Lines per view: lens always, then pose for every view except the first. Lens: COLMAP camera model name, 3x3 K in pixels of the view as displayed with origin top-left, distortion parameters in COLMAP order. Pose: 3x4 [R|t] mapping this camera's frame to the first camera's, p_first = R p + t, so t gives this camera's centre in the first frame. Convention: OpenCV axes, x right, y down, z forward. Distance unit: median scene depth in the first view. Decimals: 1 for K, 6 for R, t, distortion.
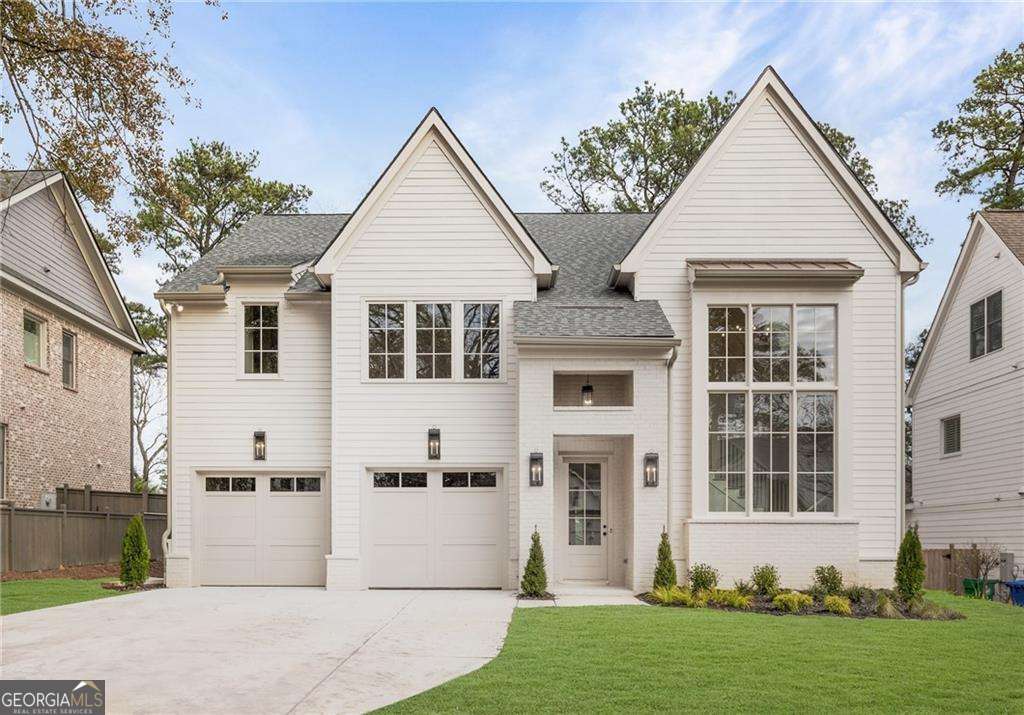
lens RADIAL K [[880.9, 0, 489.2], [0, 880.9, 371.6], [0, 0, 1]] dist [0.001321, 0.003265]
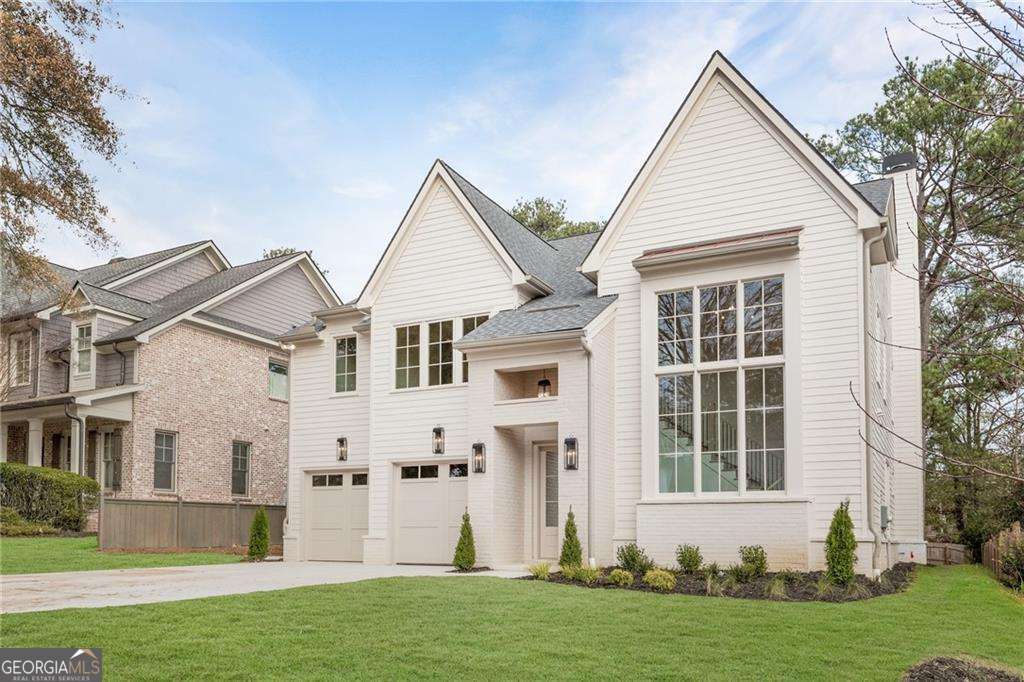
lens RADIAL K [[805.1, 0, 512.0], [0, 805.1, 341.0], [0, 0, 1]] dist [0.004978, 0.000716]
pose [[0.890215, -0.105222, -0.443221, 0.505000], [0.080636, 0.993992, -0.074018, 0.037016], [0.448347, 0.030153, 0.893351, 0.077276]]
